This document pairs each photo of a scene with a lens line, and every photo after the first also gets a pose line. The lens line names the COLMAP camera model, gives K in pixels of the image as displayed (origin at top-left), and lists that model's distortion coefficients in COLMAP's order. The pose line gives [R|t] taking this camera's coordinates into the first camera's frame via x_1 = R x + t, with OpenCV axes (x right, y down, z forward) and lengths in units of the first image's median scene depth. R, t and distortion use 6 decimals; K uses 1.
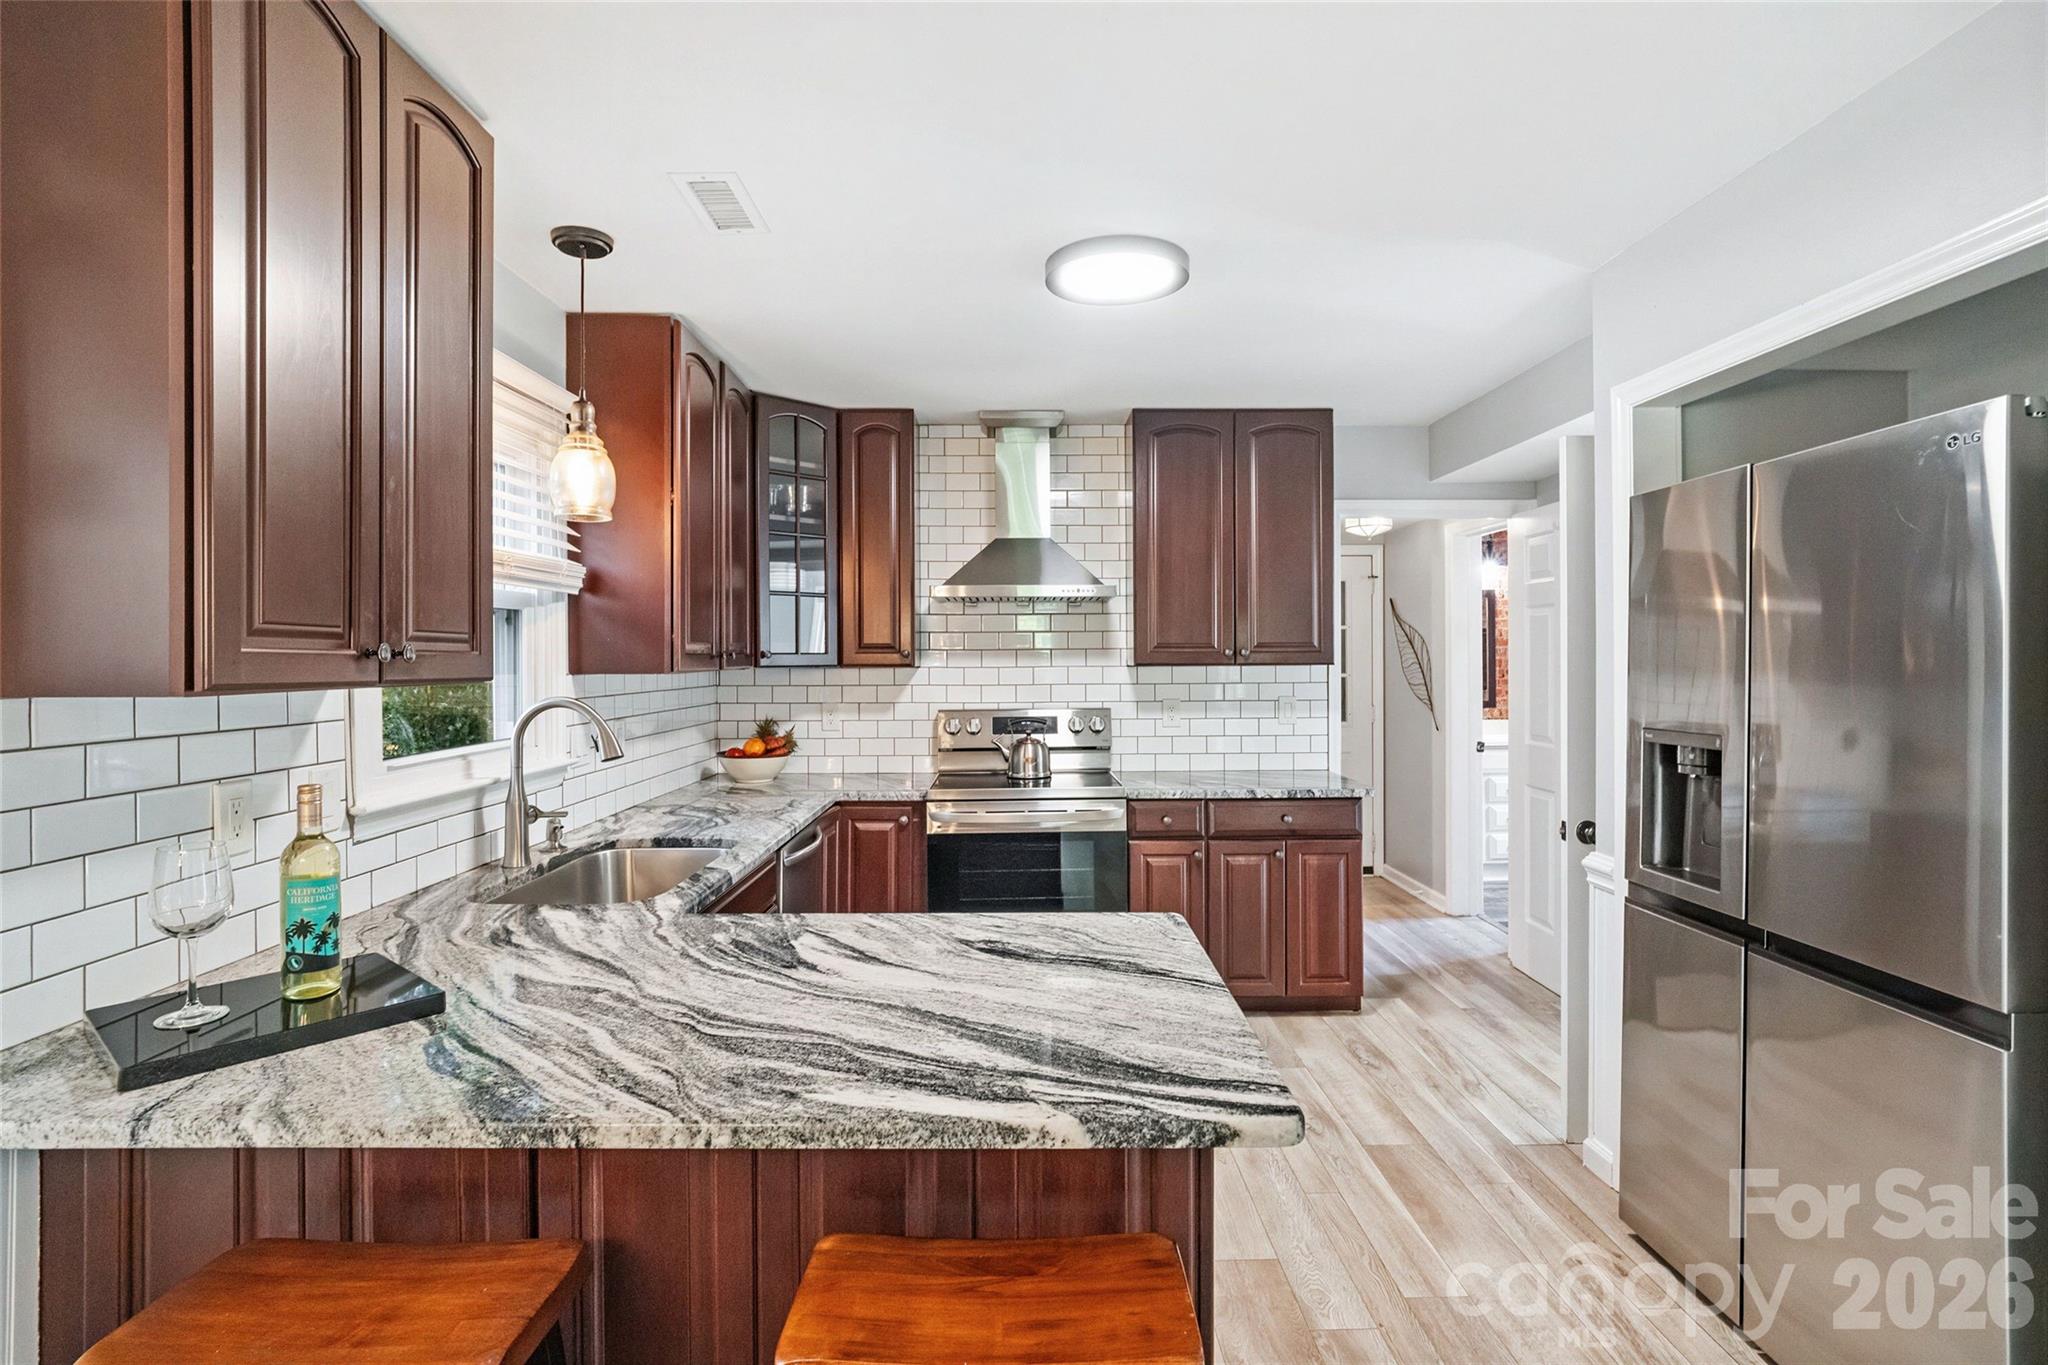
lens RADIAL K [[990.6, 0, 1032.8], [0, 990.6, 661.6], [0, 0, 1]] dist [-0.007634, -0.000159]
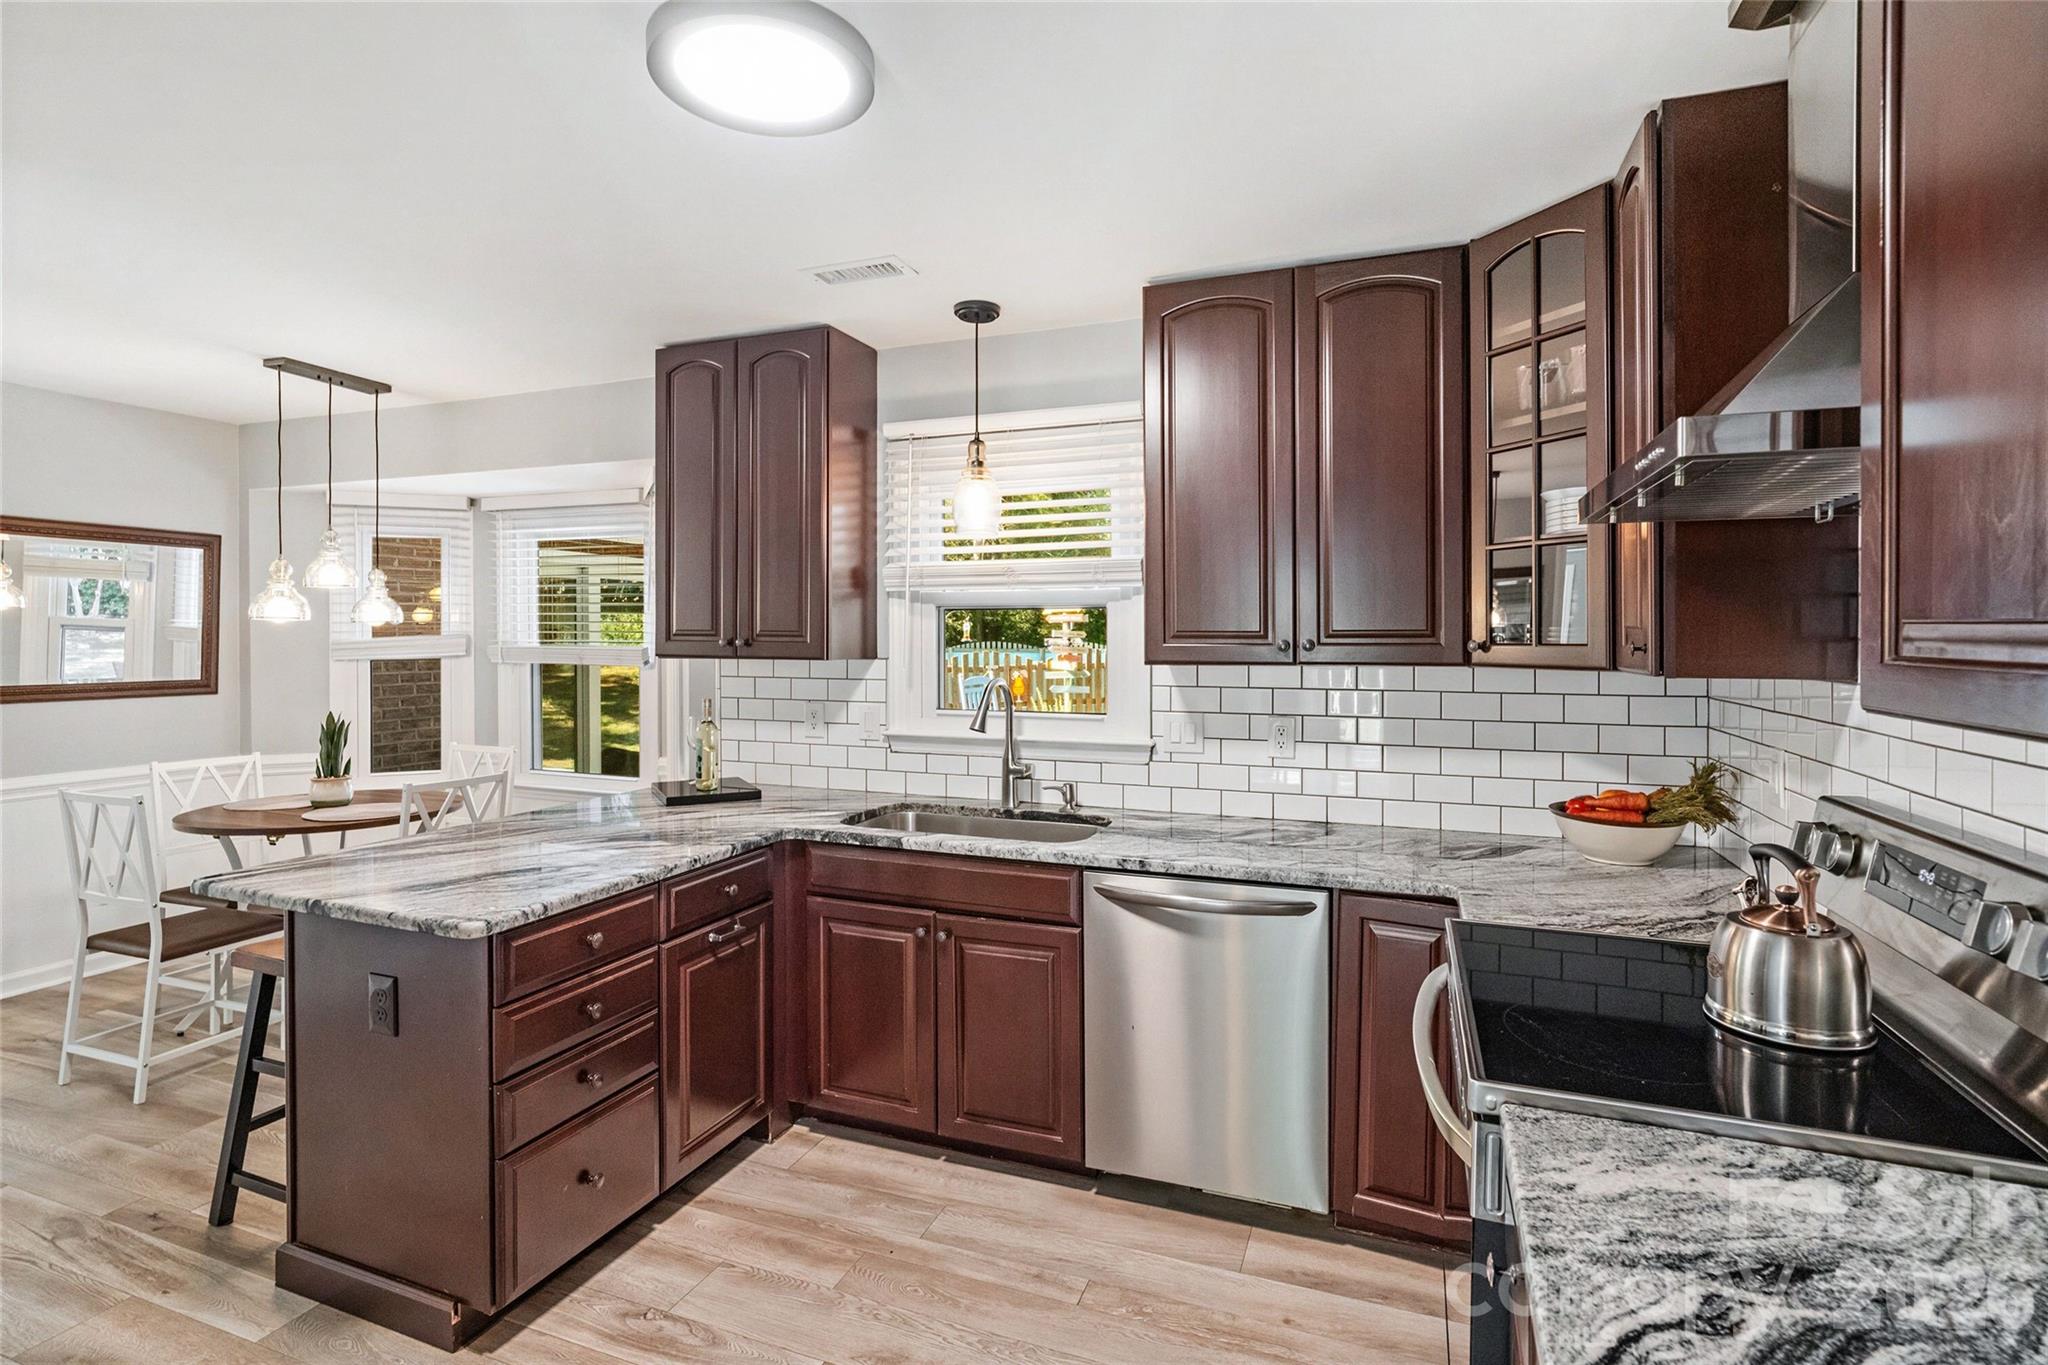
lens RADIAL K [[990.9, 0, 1023.0], [0, 990.9, 650.7], [0, 0, 1]] dist [-0.003199, 0.000610]
pose [[-0.382031, 0.015971, -0.924011, 0.671086], [-0.005143, 0.999798, 0.019407, -0.022840], [0.924135, 0.012166, -0.381872, 1.517359]]
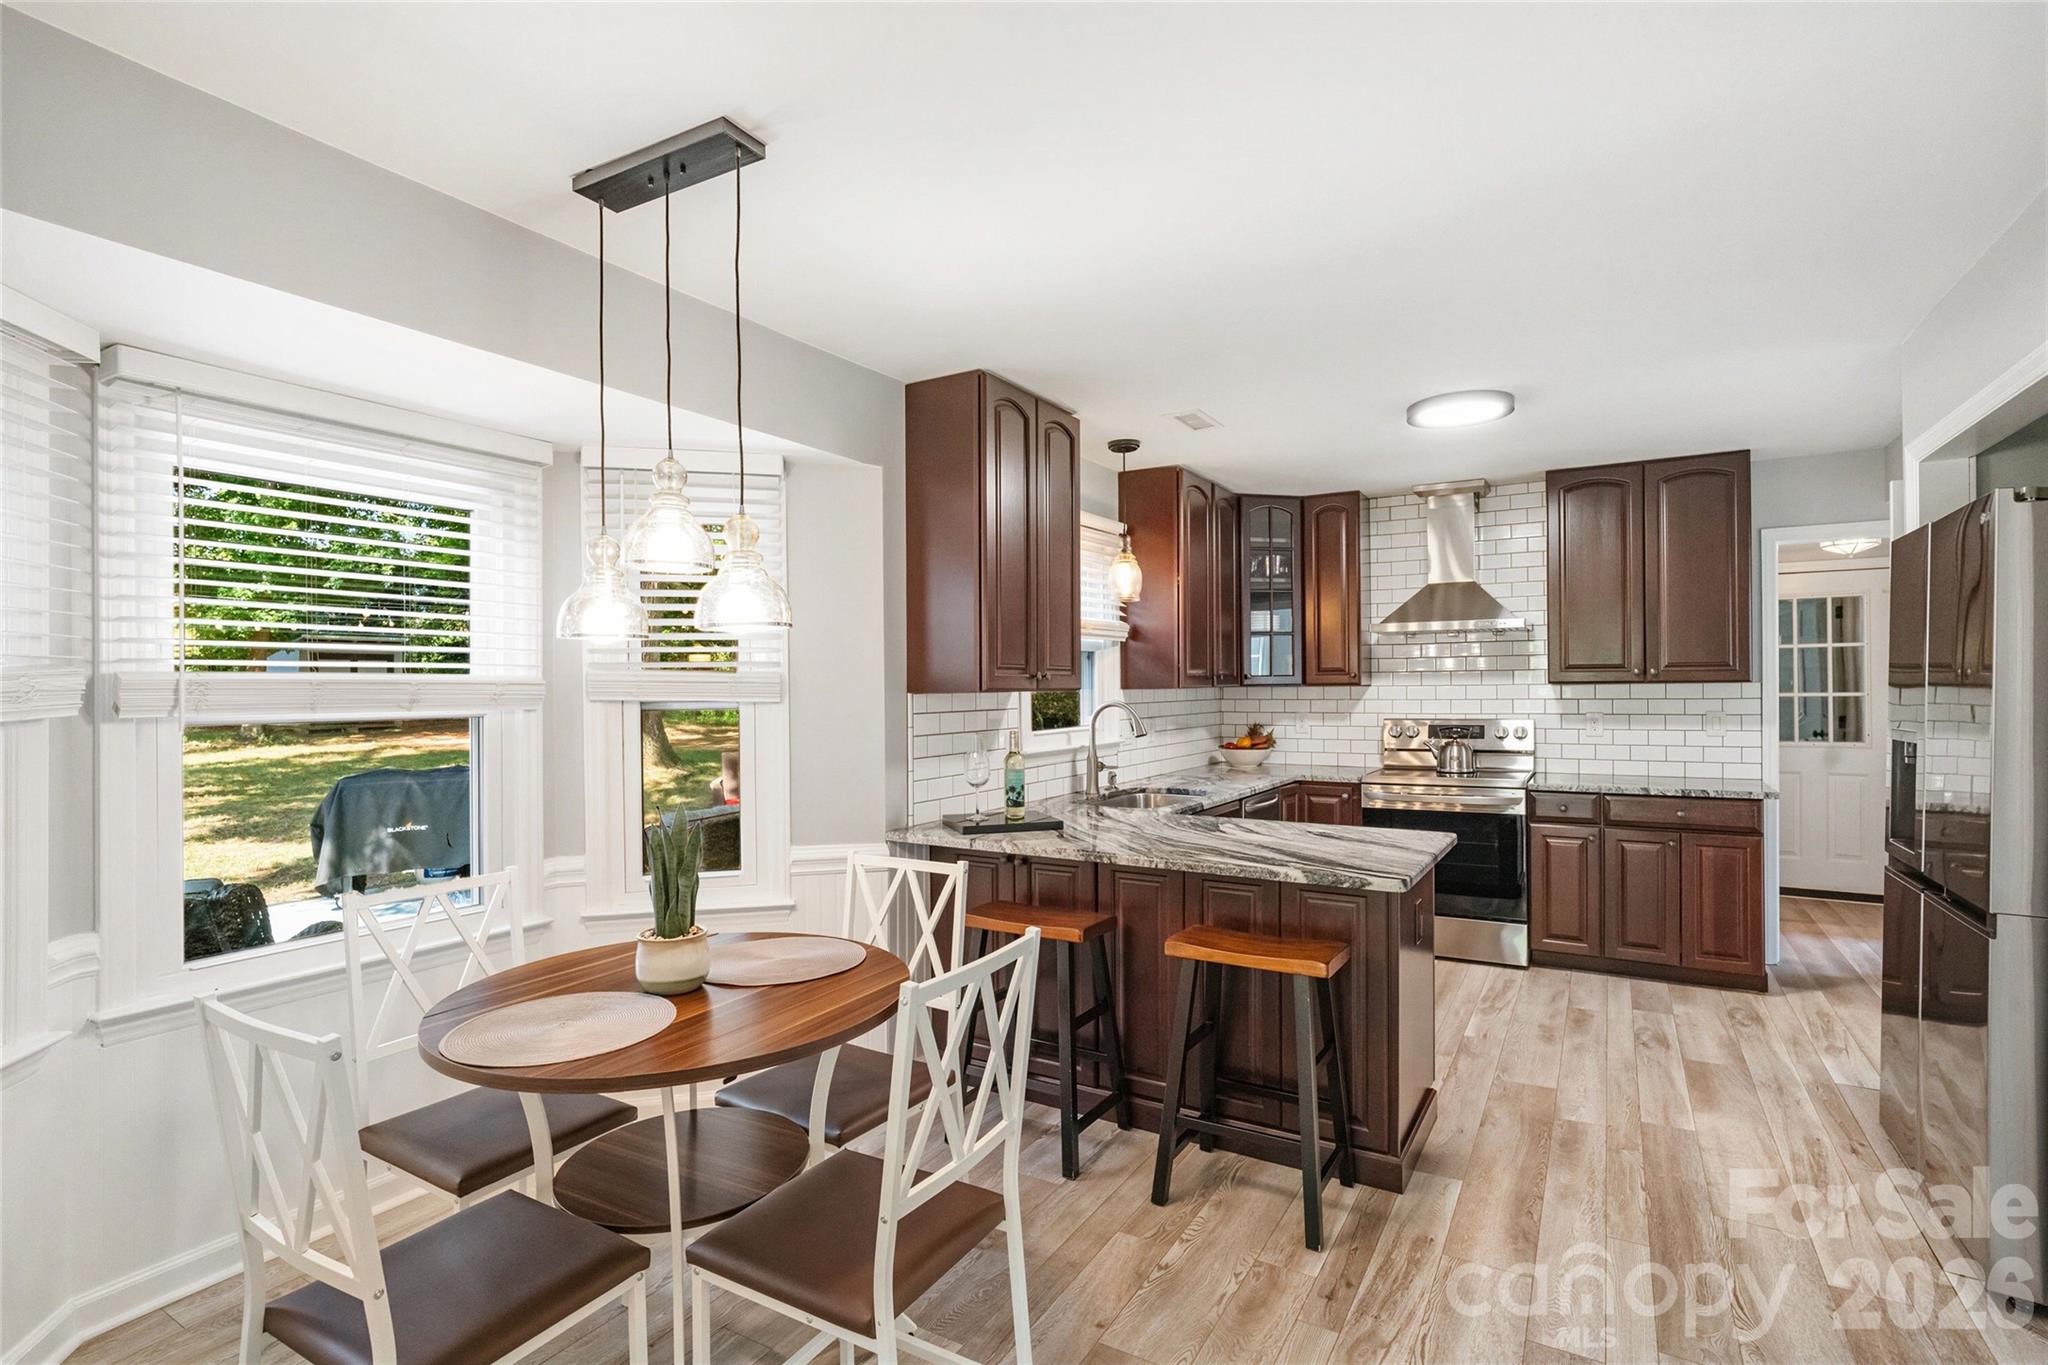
lens RADIAL K [[988.5, 0, 1024.1], [0, 988.5, 696.6], [0, 0, 1]] dist [-0.004471, 0.000786]
pose [[0.849168, 0.002071, -0.528118, 0.330948], [0.003545, 0.999947, 0.009620, 0.010673], [0.528110, -0.010041, 0.849116, -0.609496]]
